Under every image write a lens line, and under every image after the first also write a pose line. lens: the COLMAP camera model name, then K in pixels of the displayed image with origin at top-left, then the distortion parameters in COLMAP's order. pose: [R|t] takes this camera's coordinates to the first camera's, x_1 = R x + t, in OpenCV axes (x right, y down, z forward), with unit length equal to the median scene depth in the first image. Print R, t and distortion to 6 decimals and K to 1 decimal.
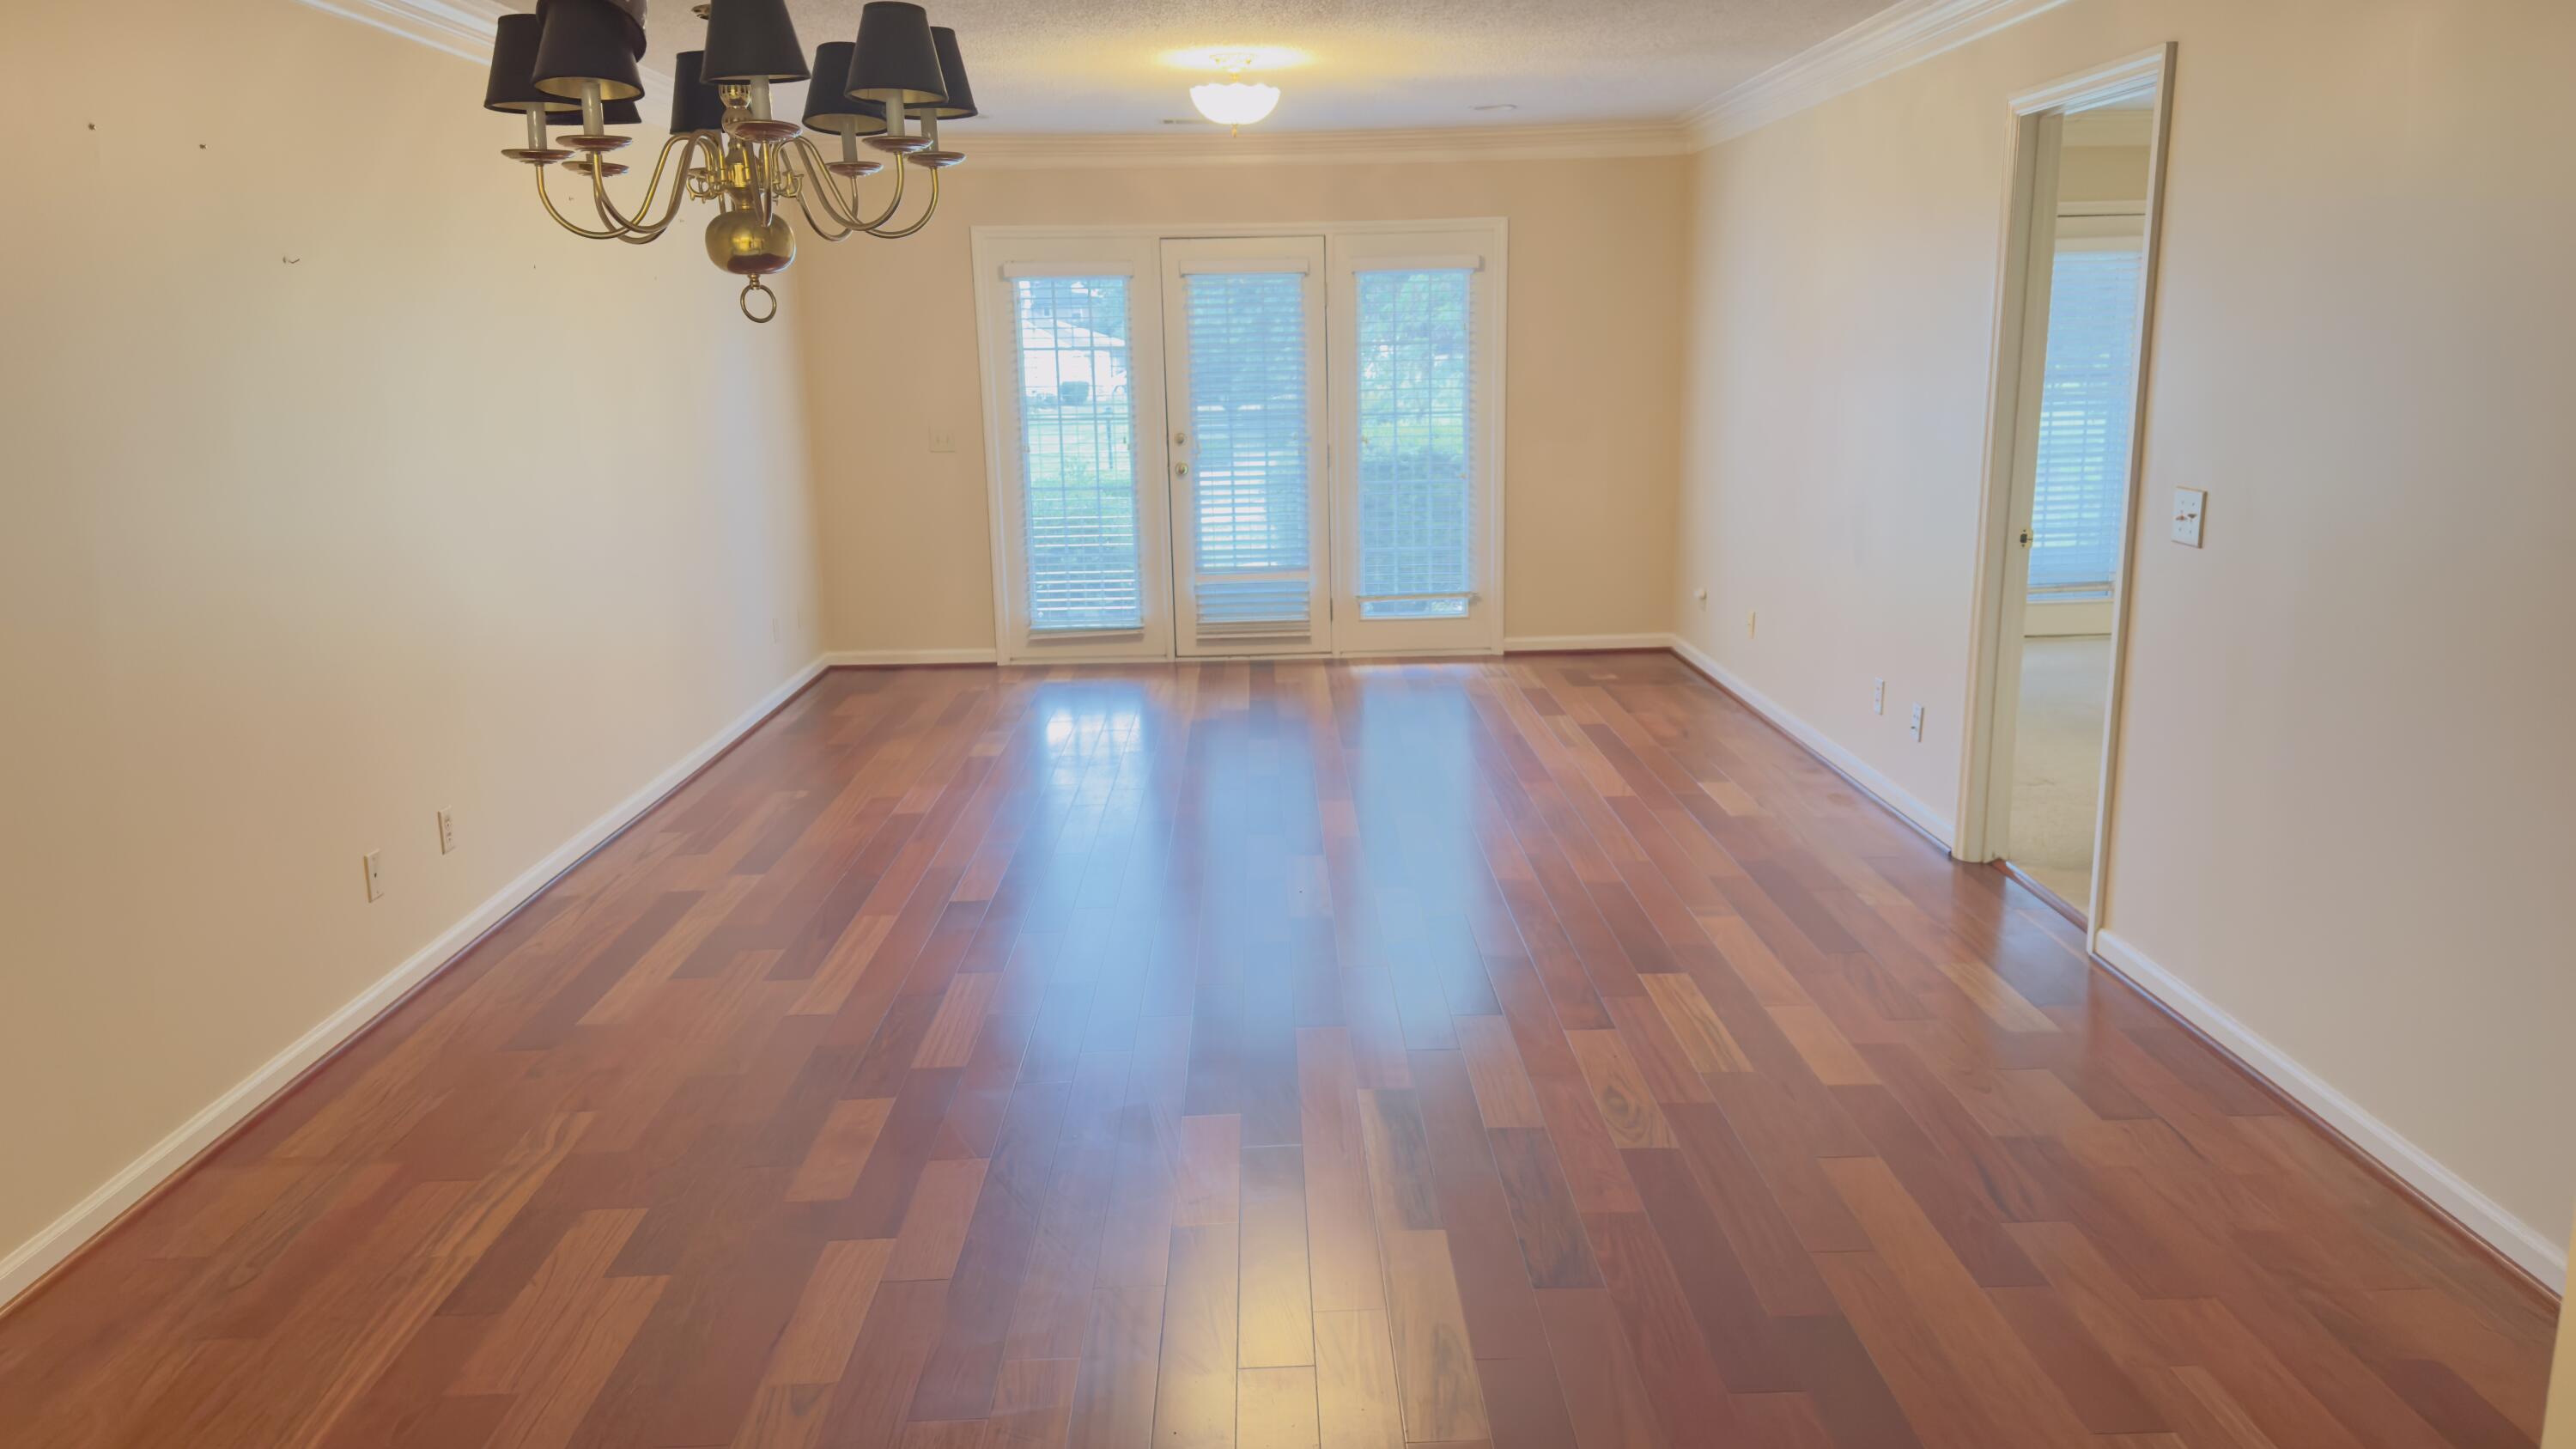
lens RADIAL K [[1782.7, 0, 1296.9], [0, 1782.7, 734.1], [0, 0, 1]] dist [0.172458, -0.319762]
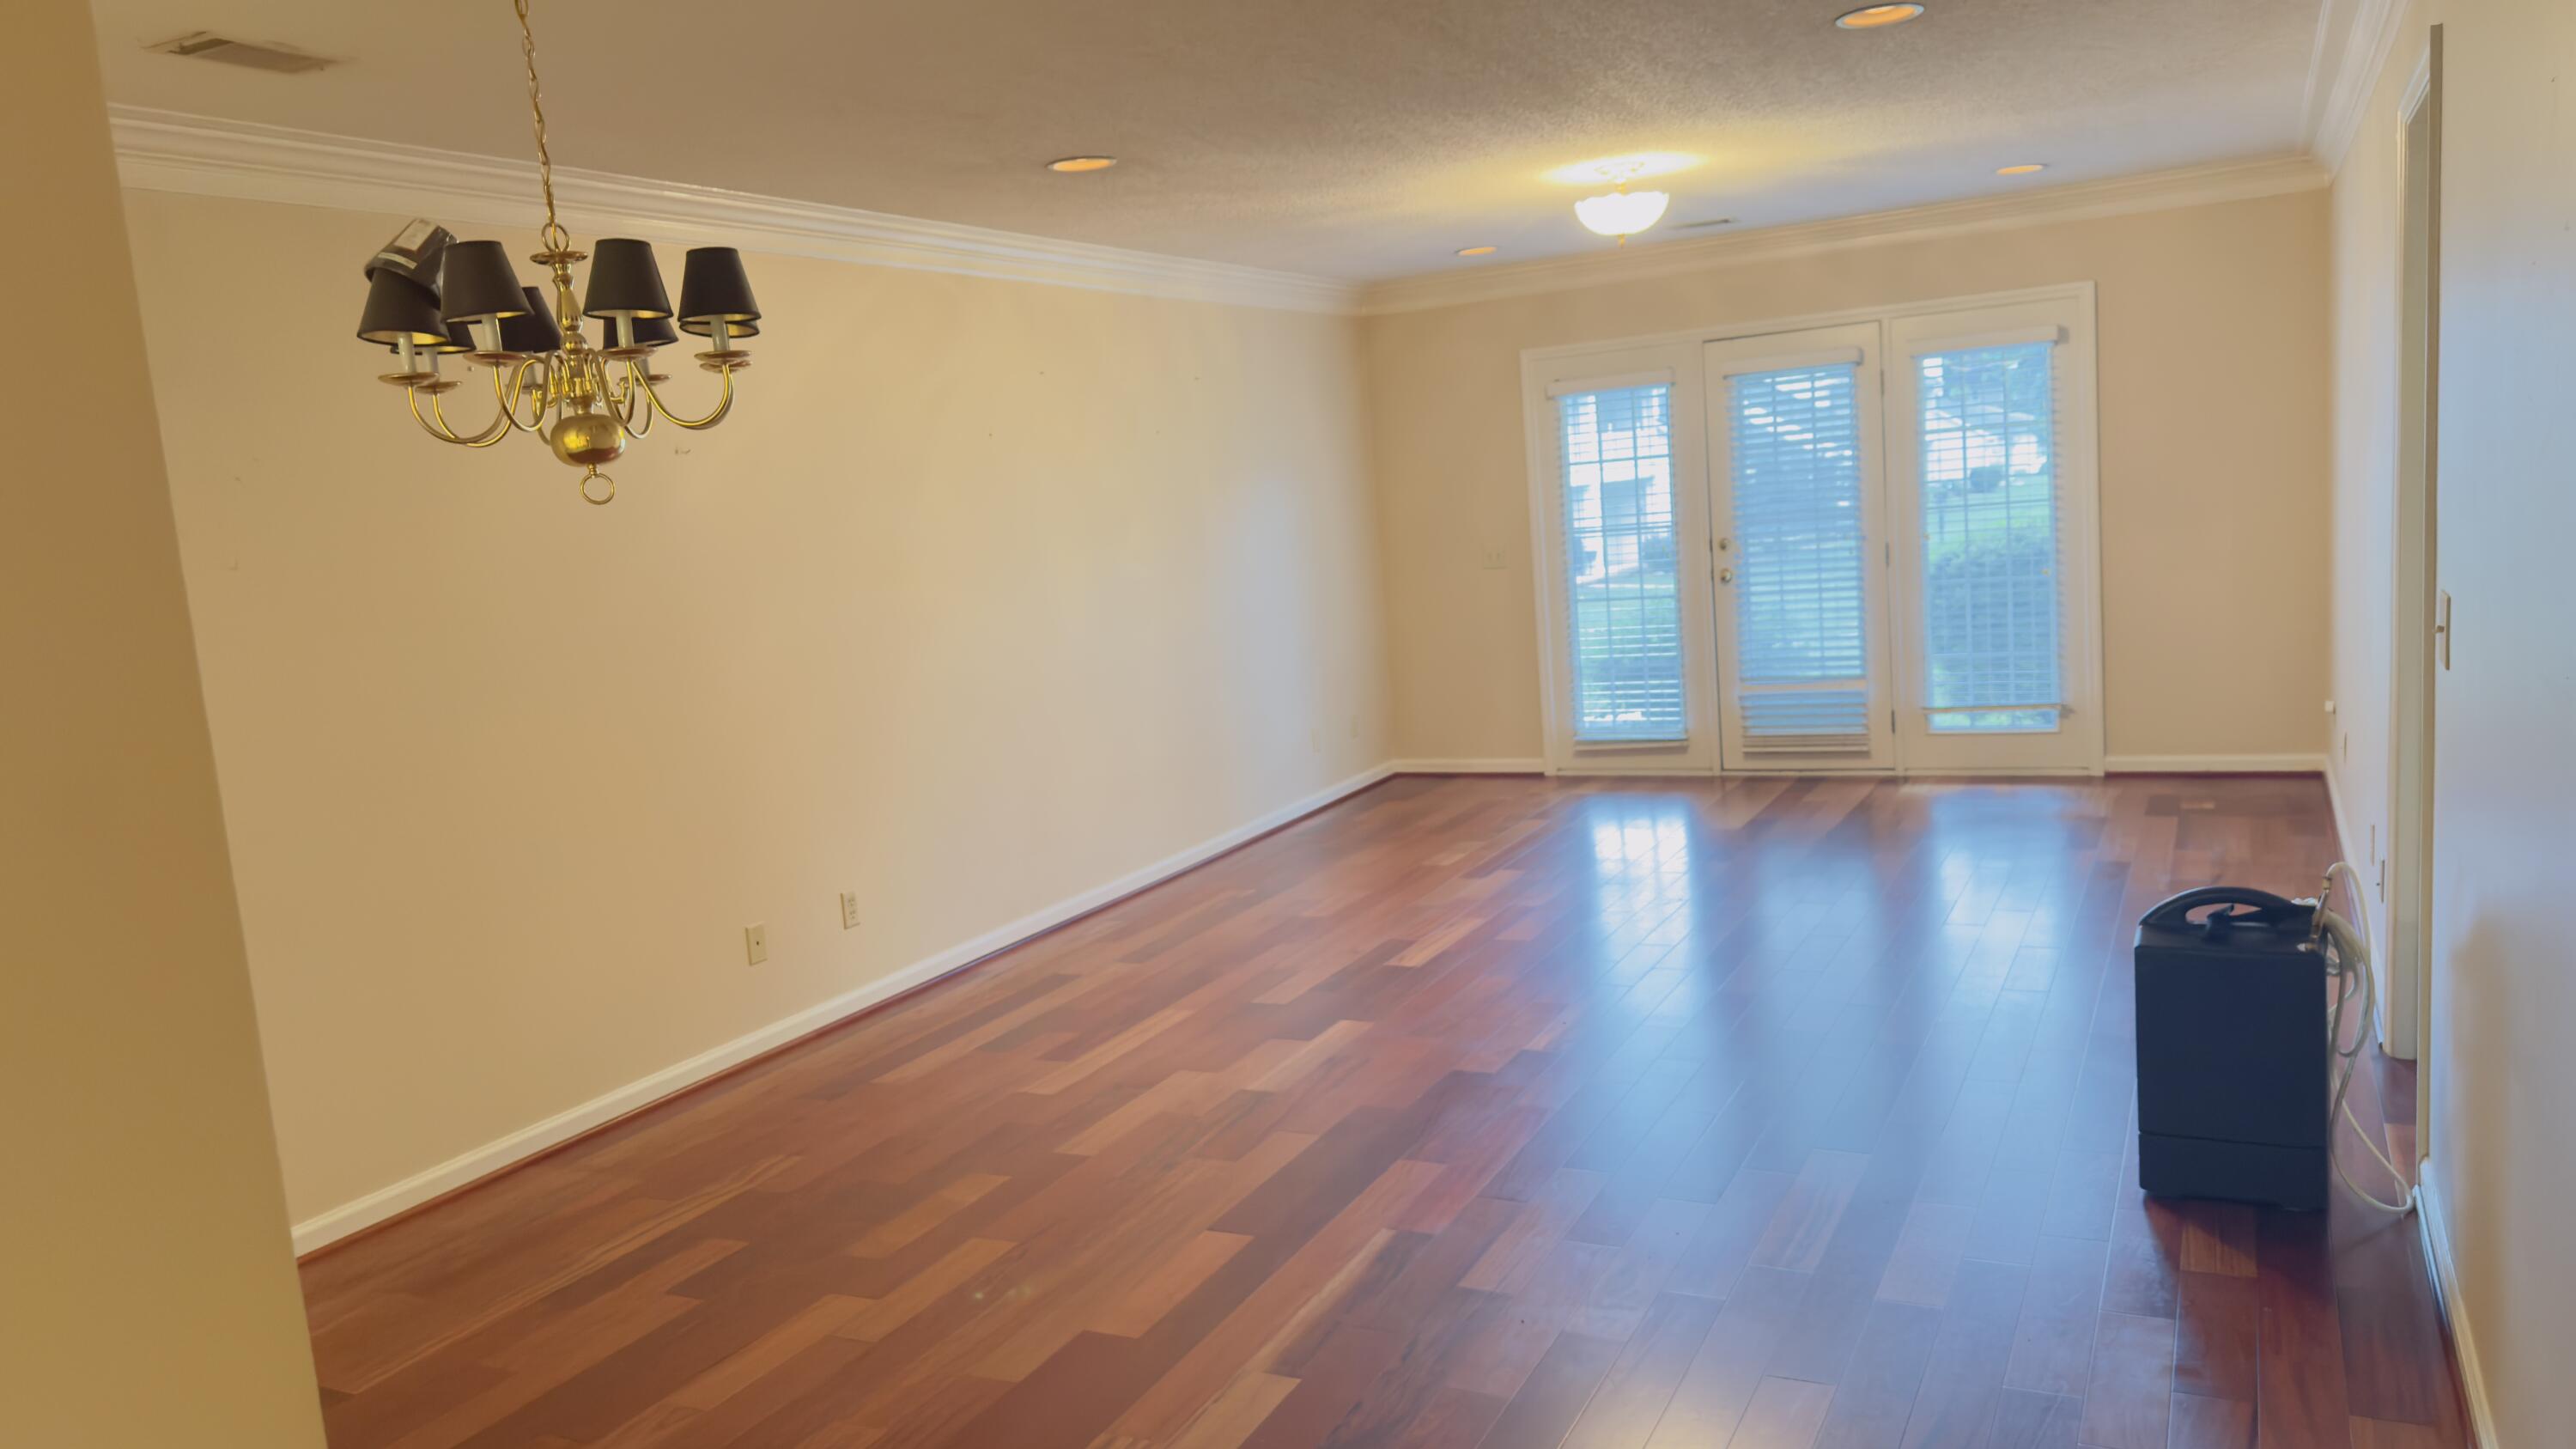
lens RADIAL K [[1810.0, 0, 1349.0], [0, 1810.0, 762.3], [0, 0, 1]] dist [0.172394, -0.343682]
pose [[0.884999, 0.019003, -0.465205, 0.211955], [-0.037280, 0.998851, -0.030120, -0.010921], [0.464098, 0.043999, 0.884690, 0.044998]]
